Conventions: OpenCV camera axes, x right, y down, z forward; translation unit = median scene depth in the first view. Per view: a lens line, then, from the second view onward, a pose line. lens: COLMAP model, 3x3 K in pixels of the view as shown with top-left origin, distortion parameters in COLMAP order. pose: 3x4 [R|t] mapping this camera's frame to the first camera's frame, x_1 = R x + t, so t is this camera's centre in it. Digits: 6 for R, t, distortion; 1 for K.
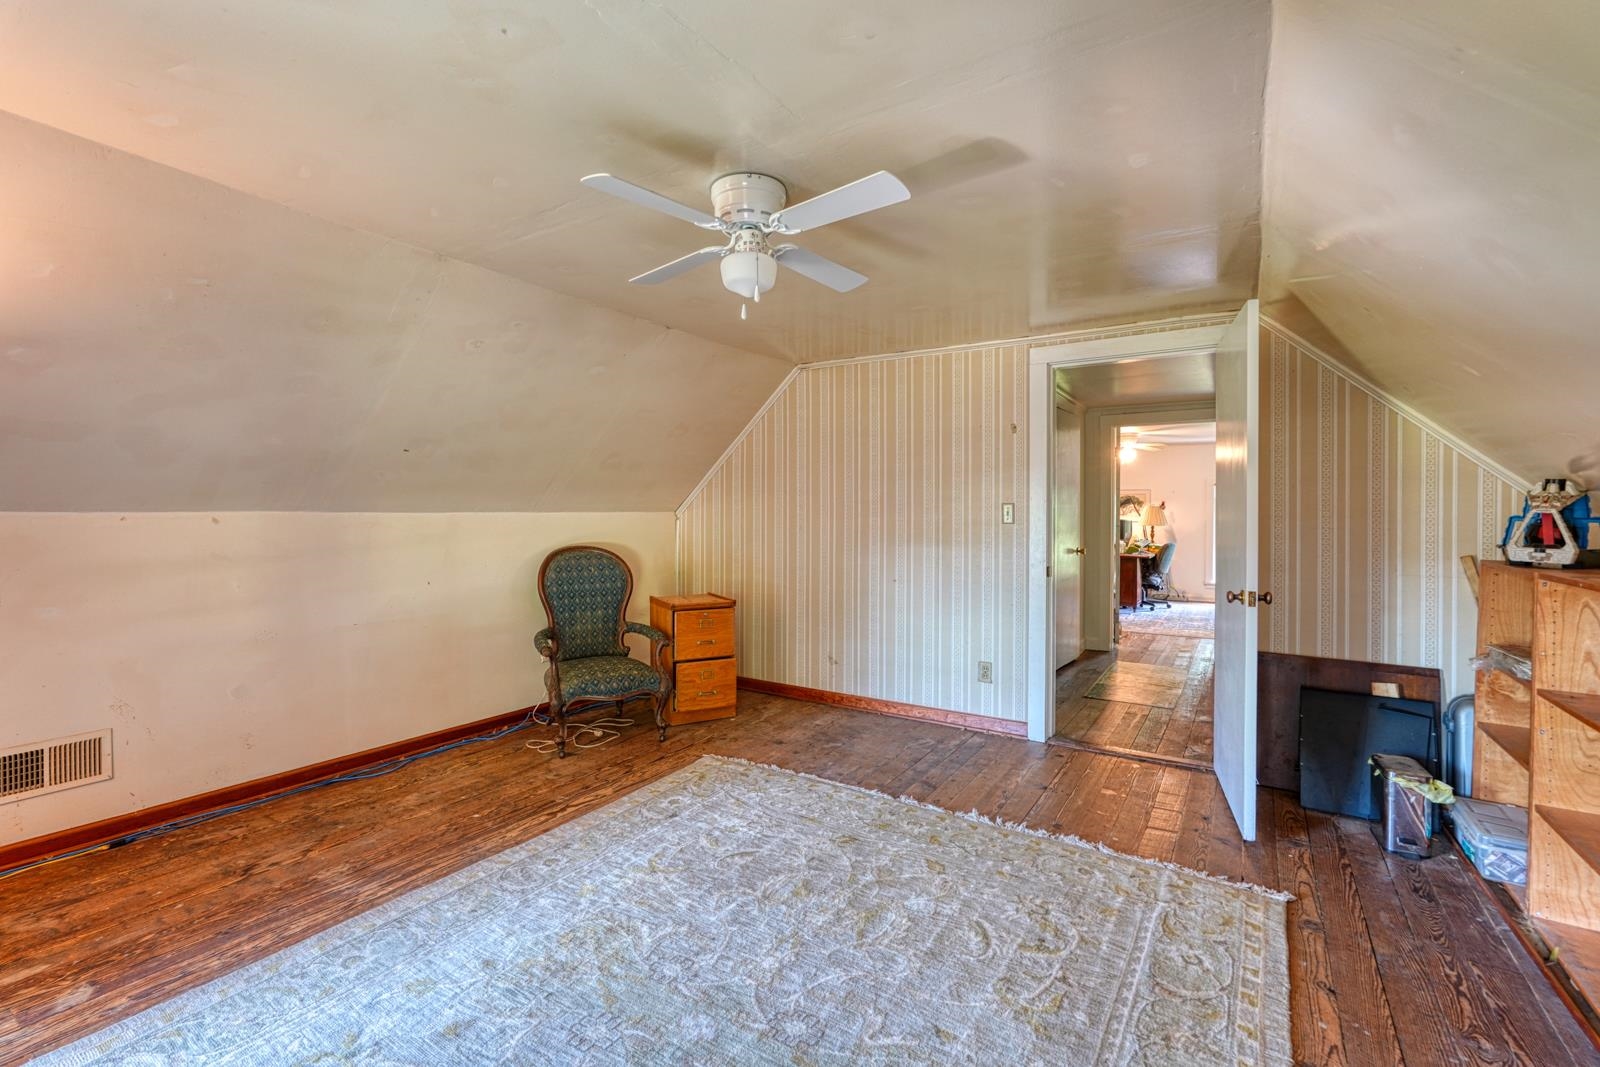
lens RADIAL K [[710.5, 0, 802.5], [0, 710.5, 526.0], [0, 0, 1]] dist [-0.003851, 0.002290]
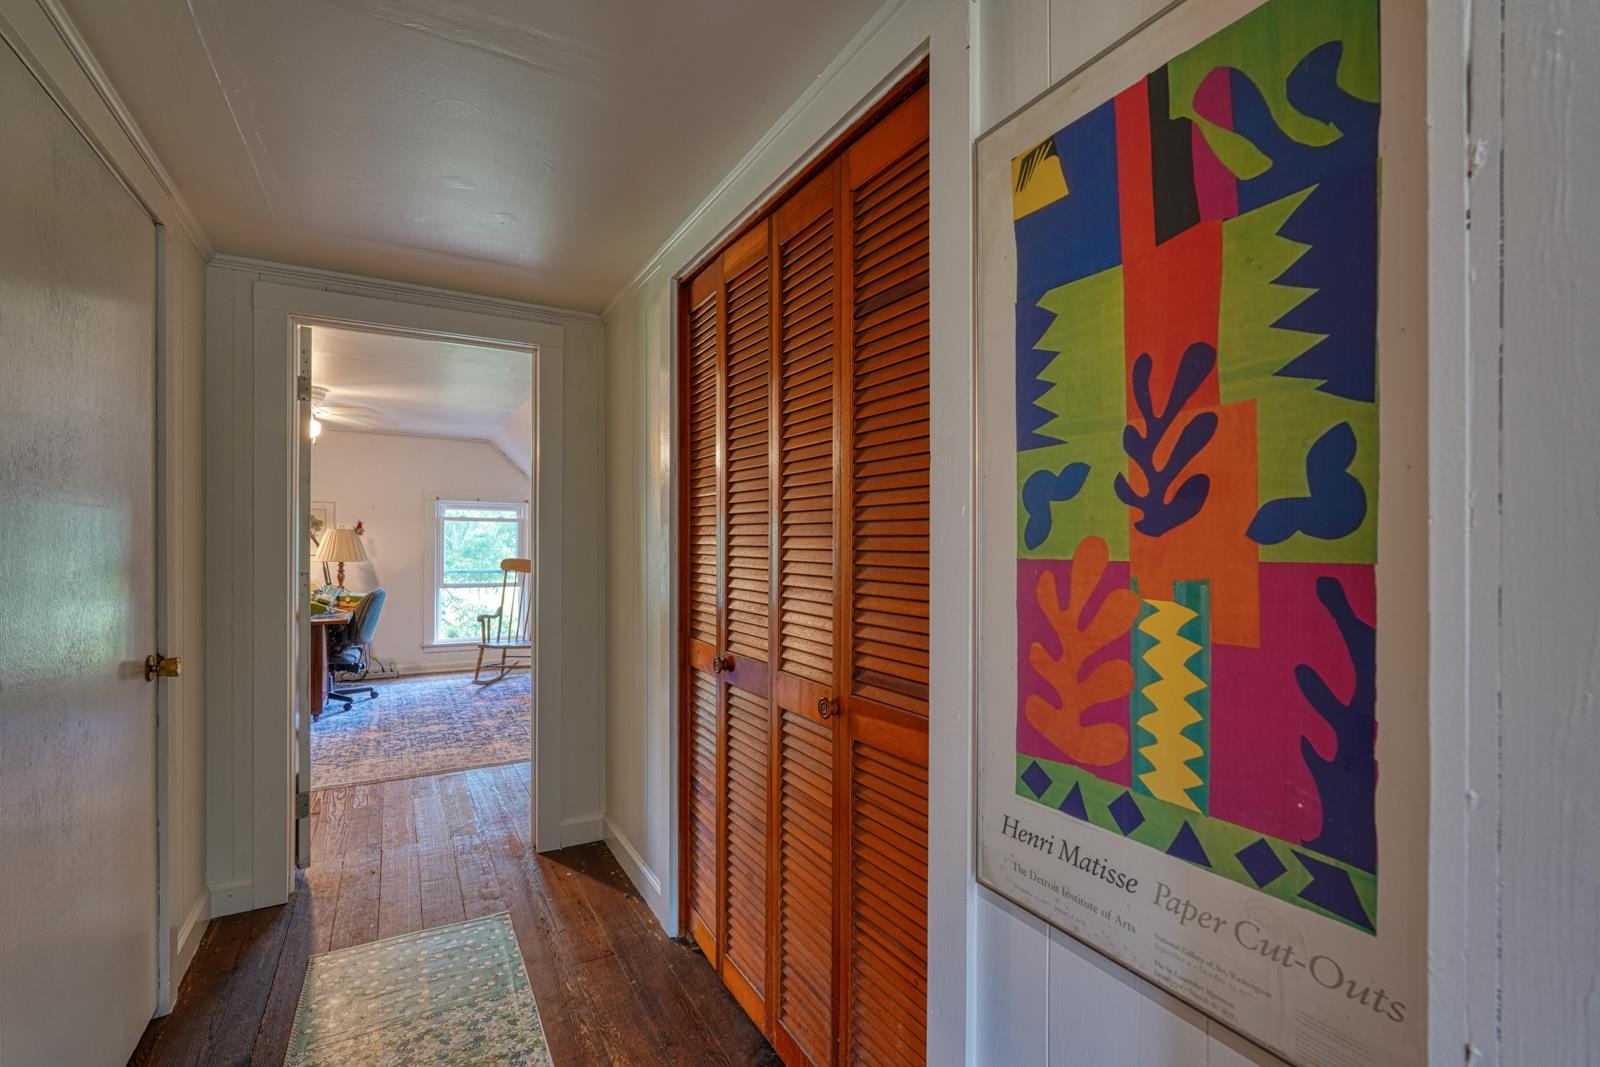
lens RADIAL K [[710.5, 0, 804.1], [0, 710.5, 542.0], [0, 0, 1]] dist [-0.003851, 0.002290]
pose [[0.467176, -0.005720, 0.884146, 0.407147], [0.019139, 0.999810, -0.003645, -0.020603], [-0.883957, 0.018624, 0.467197, 1.039160]]
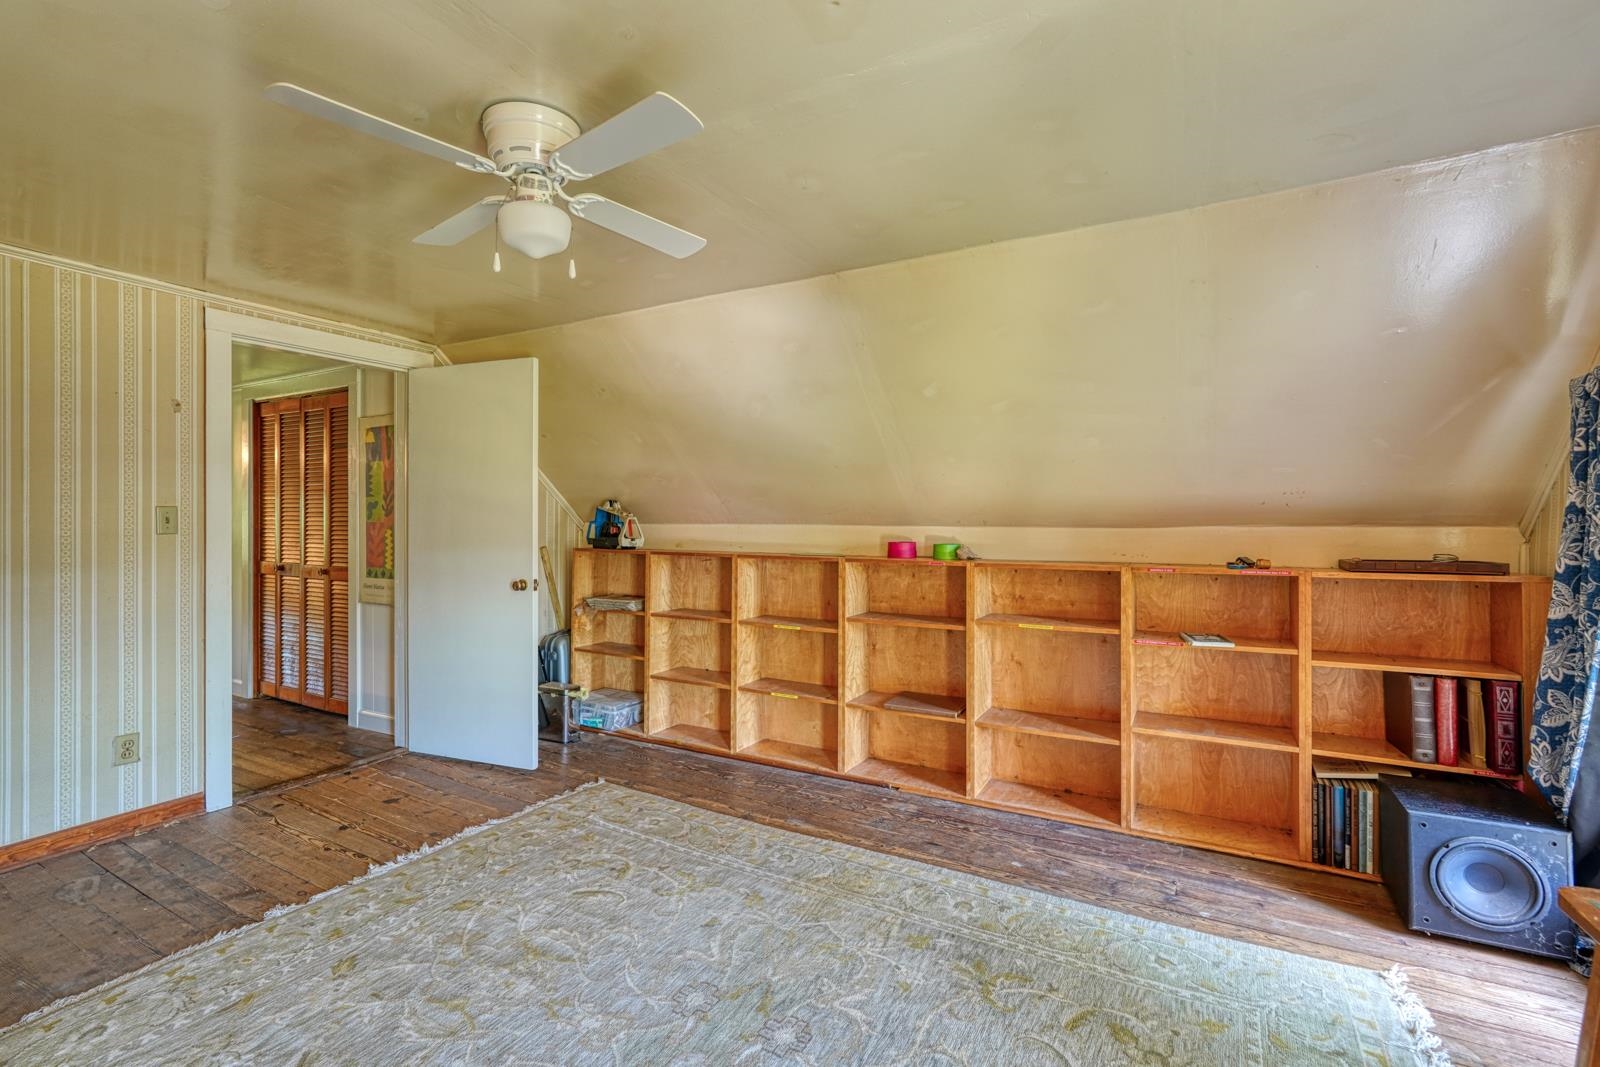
lens RADIAL K [[710.5, 0, 798.8], [0, 710.5, 526.2], [0, 0, 1]] dist [-0.003851, 0.002290]
pose [[-0.045690, -0.015499, 0.998835, -0.527264], [0.016711, 0.999728, 0.016278, -0.014079], [-0.998816, 0.017436, -0.045419, 0.426161]]
